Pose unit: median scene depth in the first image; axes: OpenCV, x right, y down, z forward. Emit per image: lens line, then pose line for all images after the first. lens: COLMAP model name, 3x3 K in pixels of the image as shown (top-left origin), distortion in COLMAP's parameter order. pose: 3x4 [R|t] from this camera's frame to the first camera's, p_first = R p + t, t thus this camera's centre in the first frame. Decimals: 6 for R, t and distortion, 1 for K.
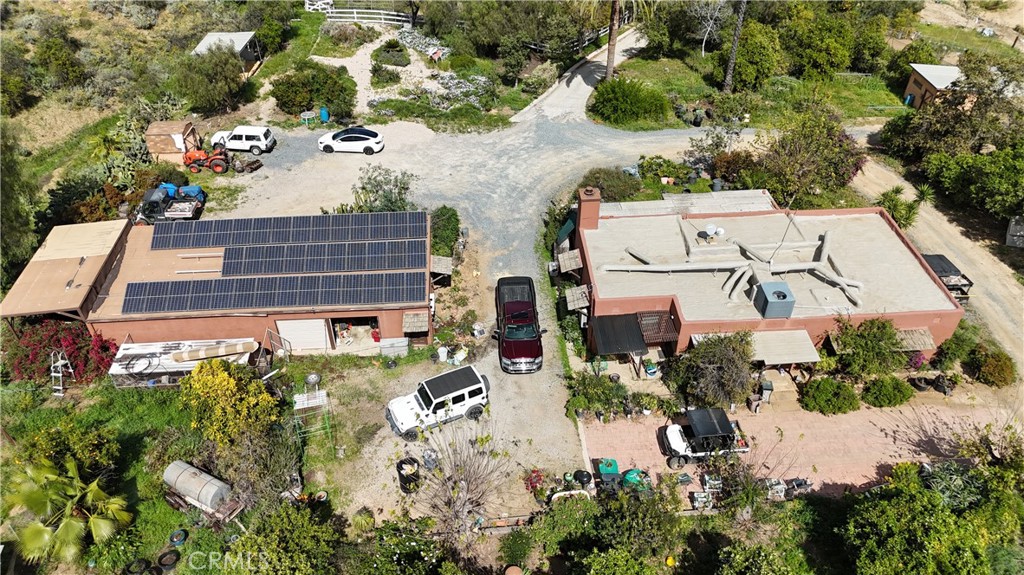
lens RADIAL K [[759.4, 0, 512.0], [0, 759.4, 287.5], [0, 0, 1]] dist [0.084409, -0.092948]
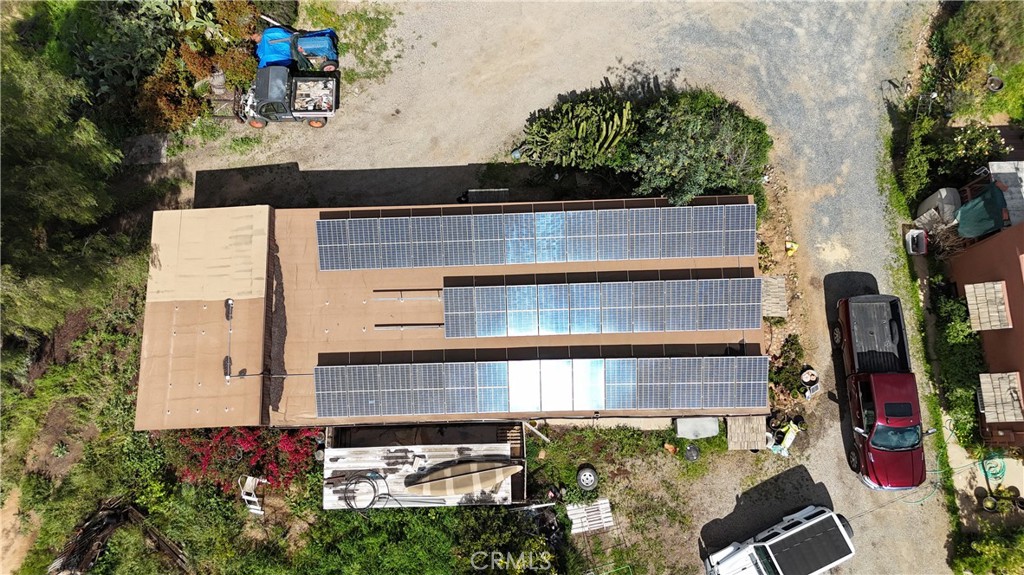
lens RADIAL K [[759.4, 0, 512.0], [0, 759.4, 287.5], [0, 0, 1]] dist [0.084409, -0.092948]
pose [[0.999357, 0.032981, -0.014076, -0.322009], [-0.017209, 0.785468, 0.618663, -0.459232], [0.031461, -0.618023, 0.785530, 0.535146]]
